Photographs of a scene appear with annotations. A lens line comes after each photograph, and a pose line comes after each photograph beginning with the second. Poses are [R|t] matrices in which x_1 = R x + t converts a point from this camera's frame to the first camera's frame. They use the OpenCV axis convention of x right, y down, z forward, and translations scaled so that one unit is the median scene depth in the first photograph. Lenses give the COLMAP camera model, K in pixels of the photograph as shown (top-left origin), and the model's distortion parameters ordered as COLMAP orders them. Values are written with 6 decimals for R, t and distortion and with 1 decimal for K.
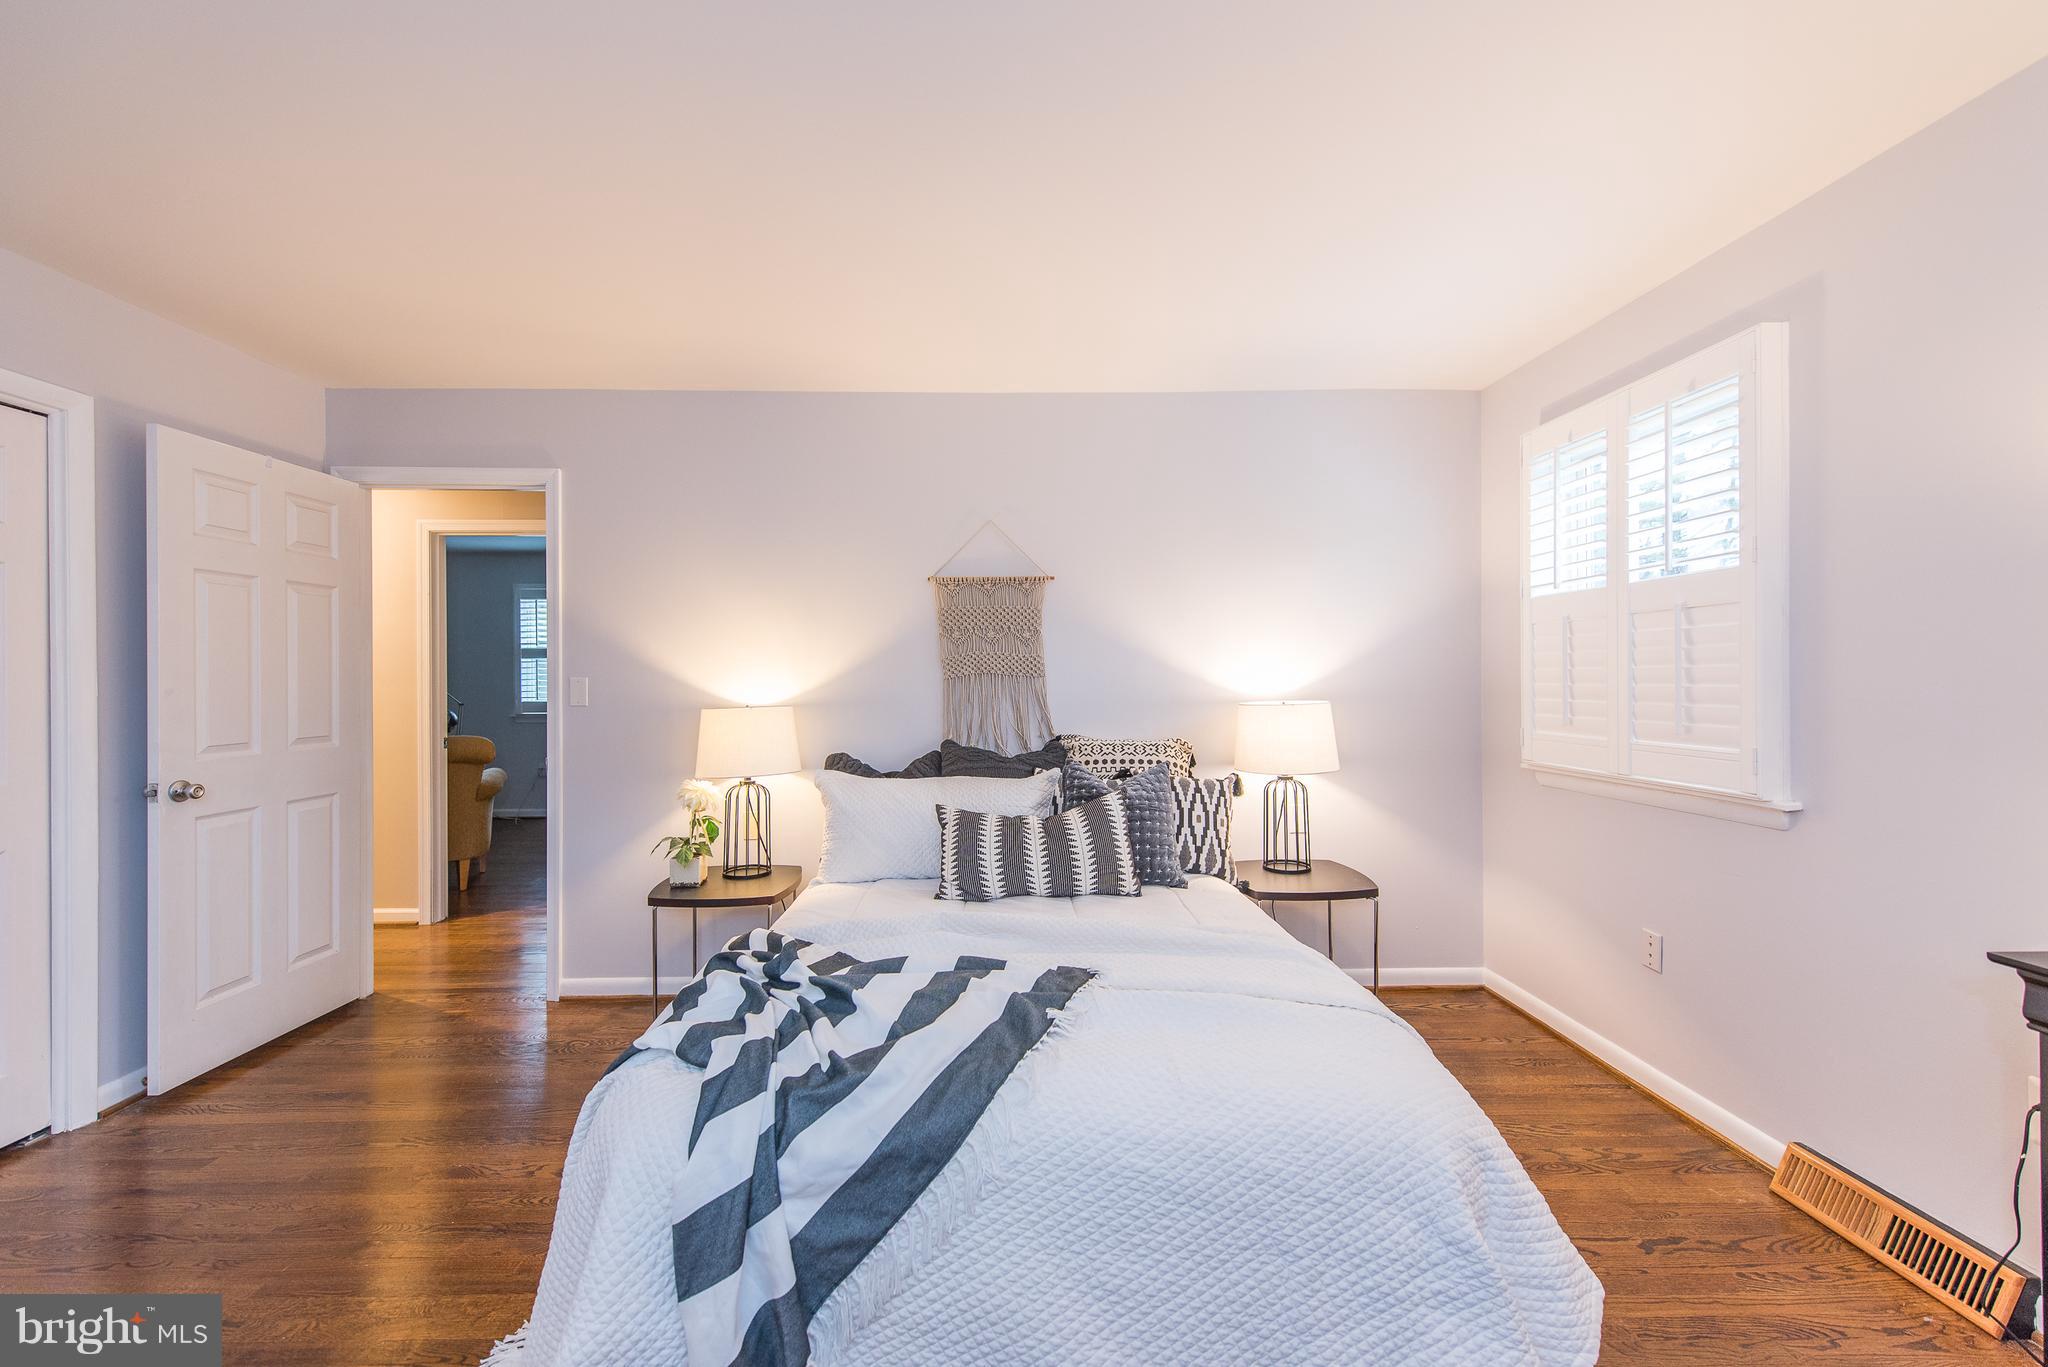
lens RADIAL K [[812.6, 0, 1002.1], [0, 812.6, 680.9], [0, 0, 1]] dist [0.010855, -0.000029]
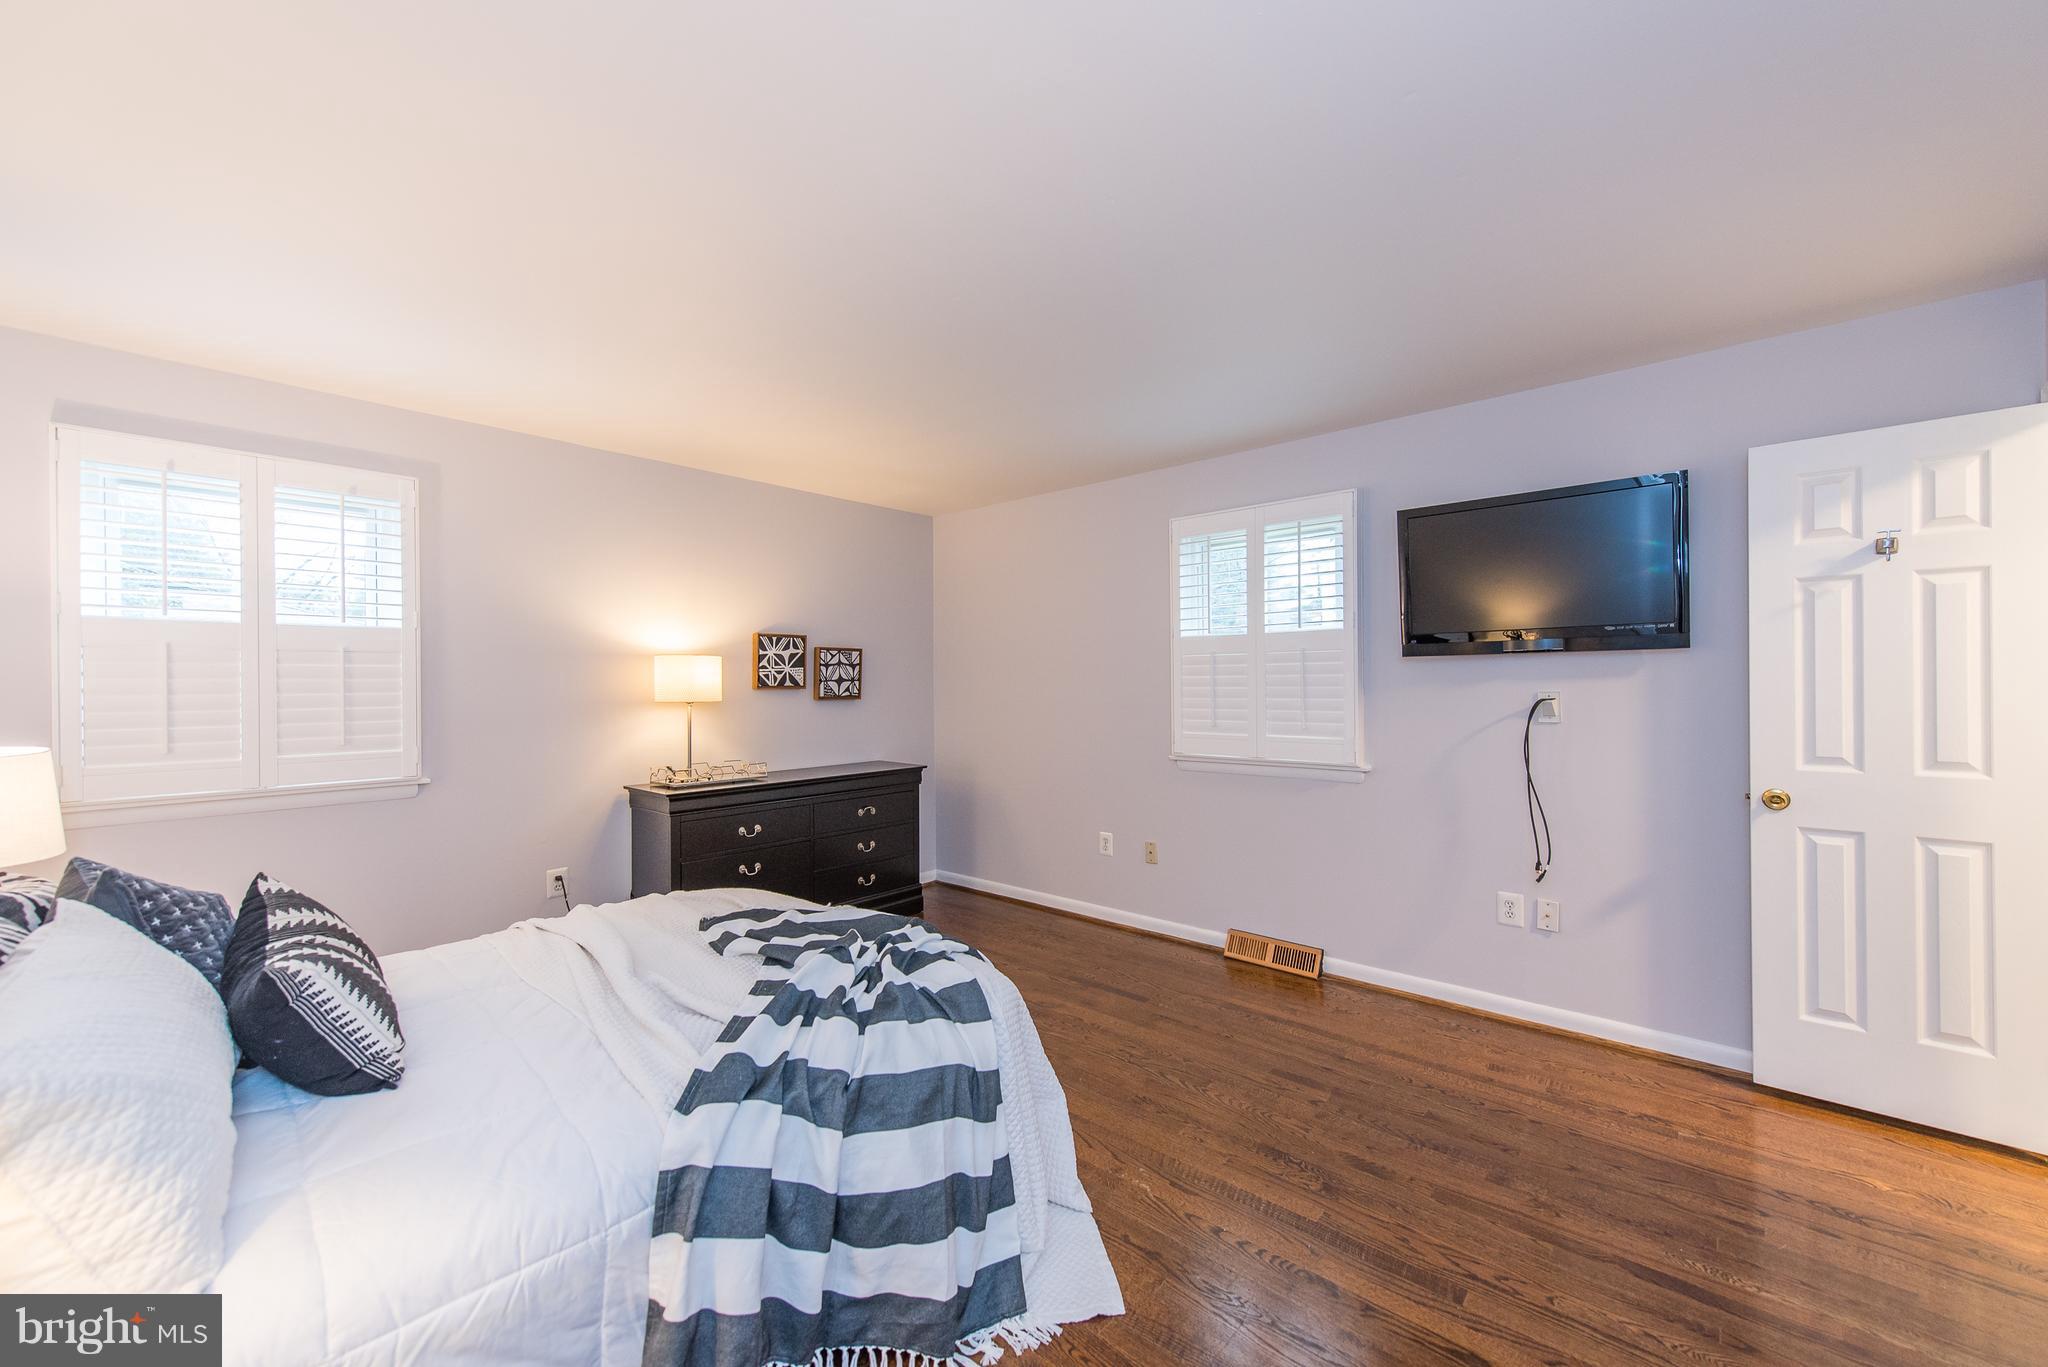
lens RADIAL K [[807.5, 0, 1072.1], [0, 807.5, 688.4], [0, 0, 1]] dist [0.012944, -0.000078]
pose [[-0.781952, 0.002136, 0.623335, -0.678389], [0.008197, 0.999943, 0.006857, -0.019187], [-0.623285, 0.010472, -0.781925, 0.932565]]
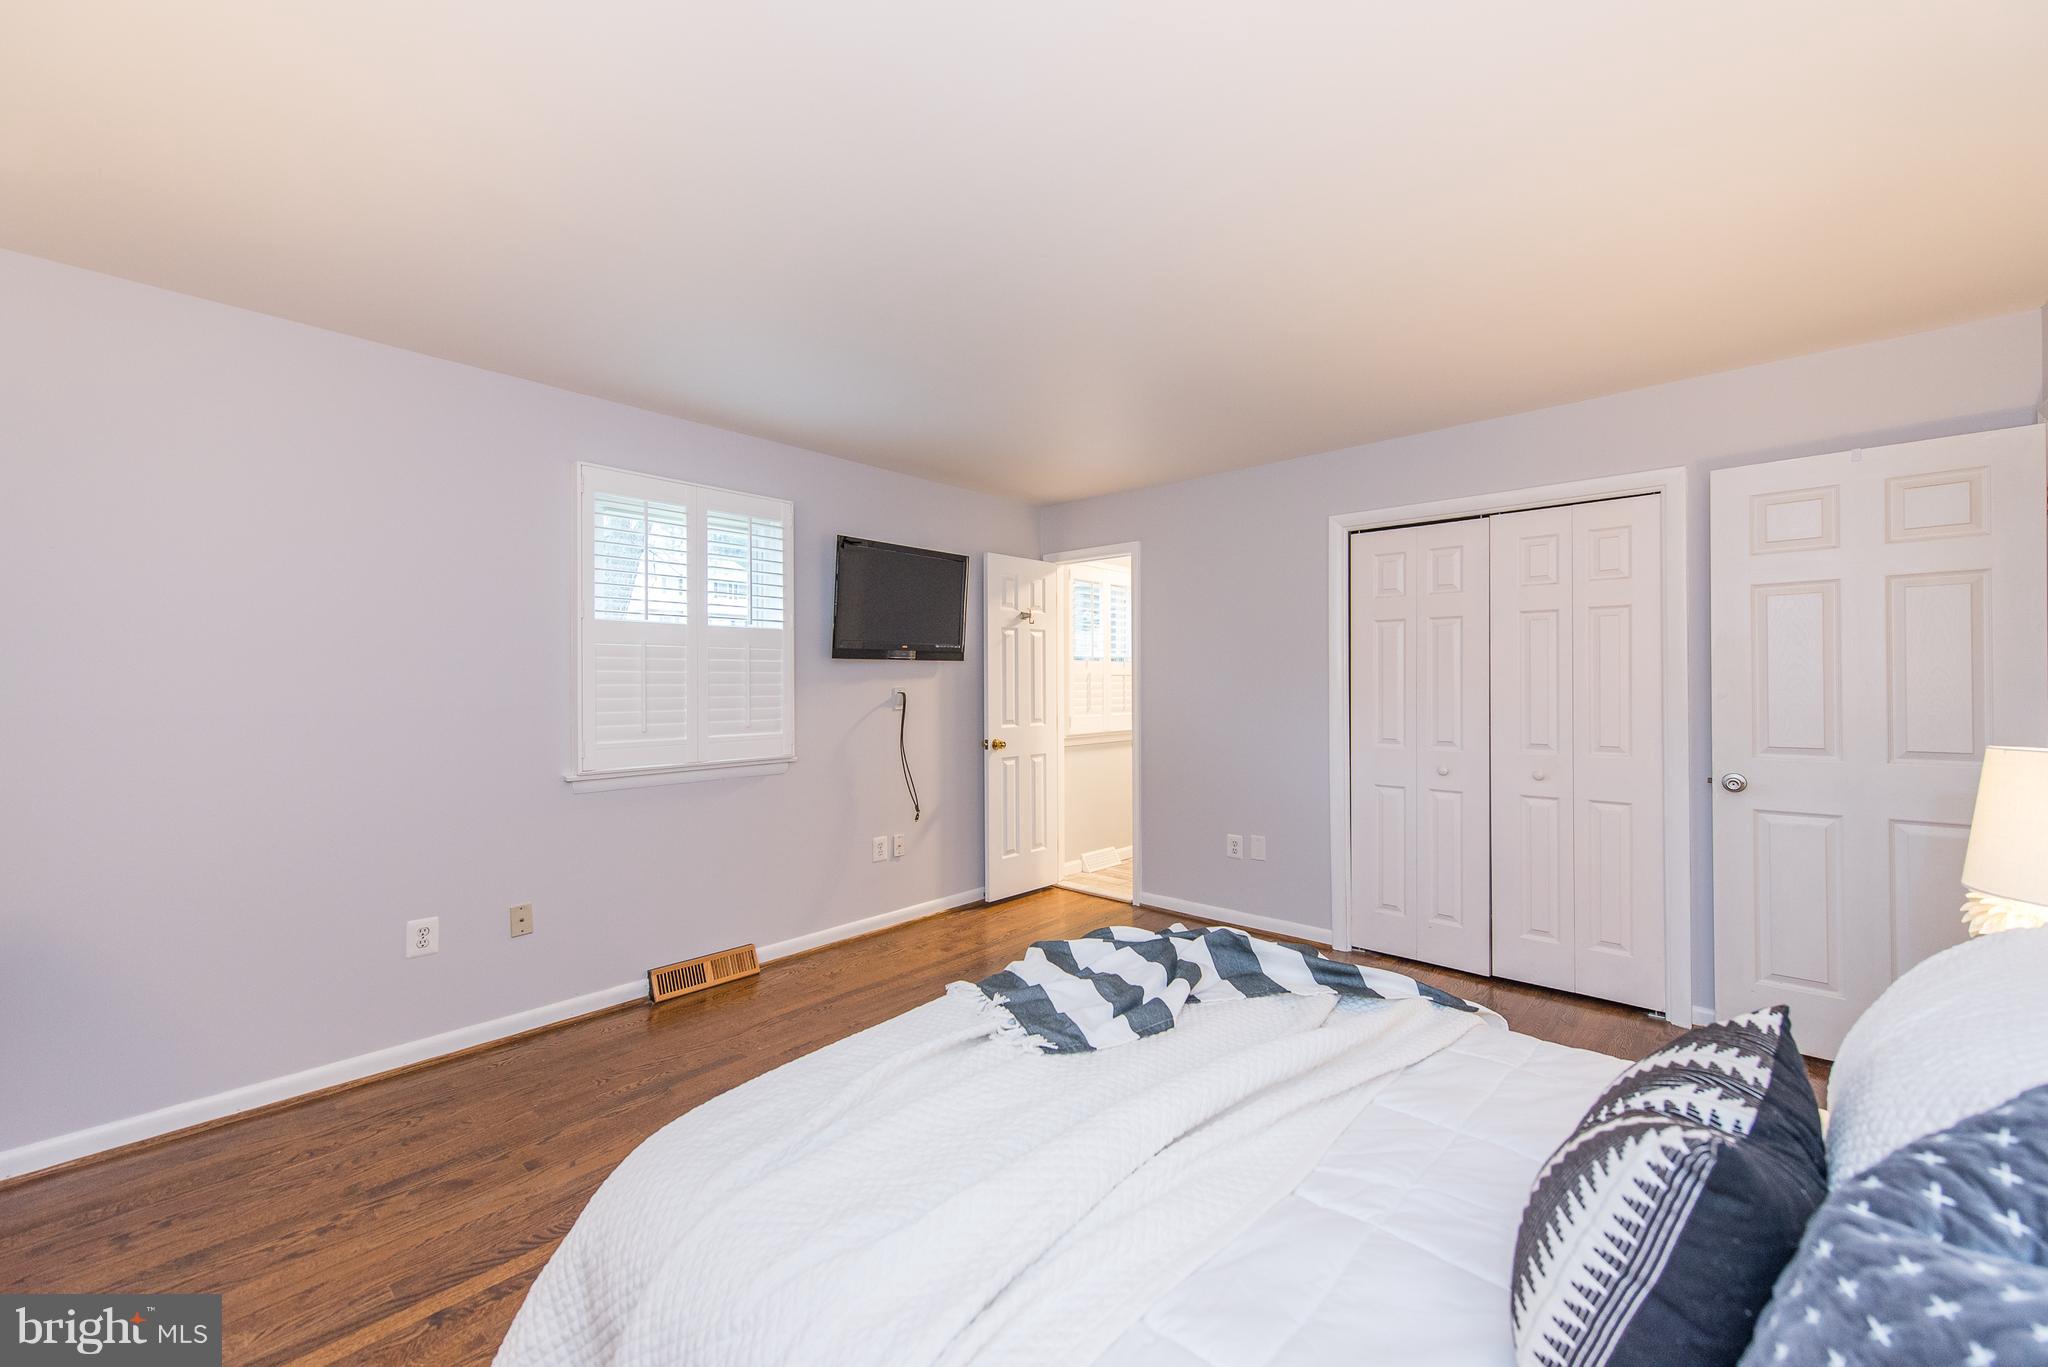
lens RADIAL K [[775.8, 0, 1024.0], [0, 775.8, 683.5], [0, 0, 1]] dist [0.011567, -0.000049]
pose [[-0.658067, 0.003680, -0.752950, 0.406266], [0.005714, 0.999984, -0.000106, -0.008086], [0.752938, -0.004372, -0.658077, 0.840233]]
